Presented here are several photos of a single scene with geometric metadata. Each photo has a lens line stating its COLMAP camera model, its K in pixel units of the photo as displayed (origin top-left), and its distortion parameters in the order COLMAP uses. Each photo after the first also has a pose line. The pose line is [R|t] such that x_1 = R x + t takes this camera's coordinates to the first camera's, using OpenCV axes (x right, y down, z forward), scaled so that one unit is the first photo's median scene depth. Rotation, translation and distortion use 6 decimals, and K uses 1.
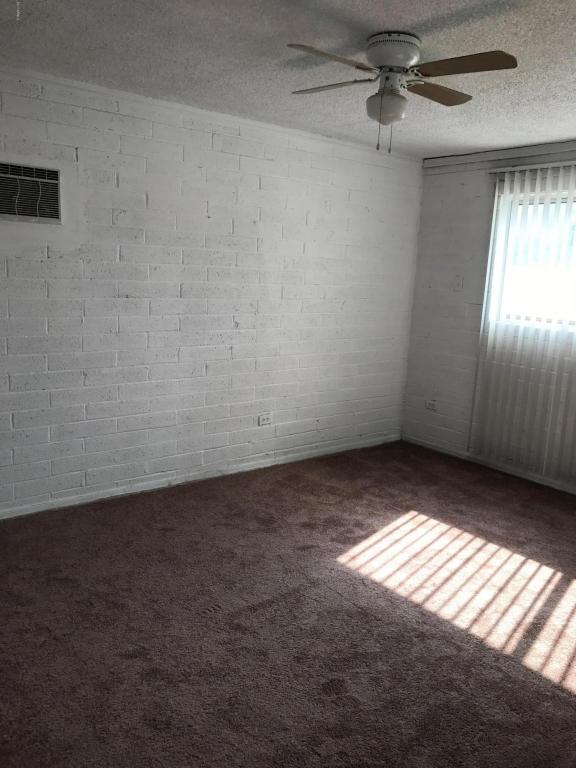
lens RADIAL K [[632.4, 0, 288.0], [0, 632.4, 384.0], [0, 0, 1]] dist [0.004056, 0.005765]
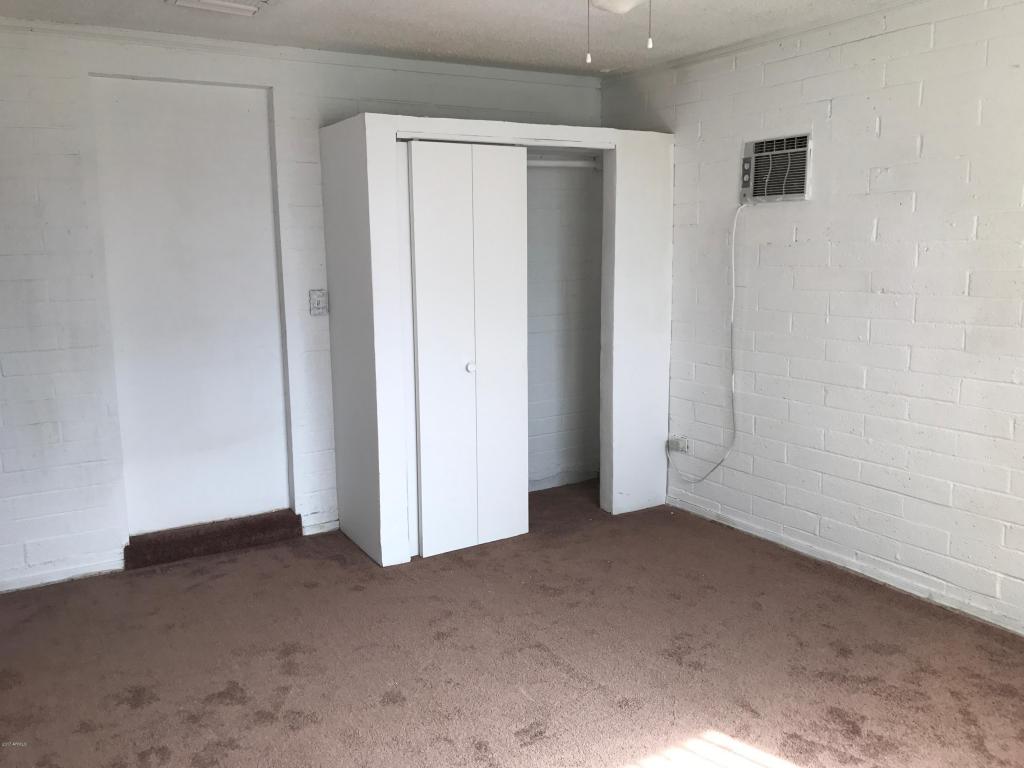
lens RADIAL K [[843.2, 0, 512.0], [0, 843.2, 384.0], [0, 0, 1]] dist [0.004056, 0.005765]
pose [[-0.125480, 0.121024, -0.984687, 0.726033], [-0.170887, 0.975060, 0.141618, -0.102138], [0.977268, 0.186040, -0.101669, 0.725529]]
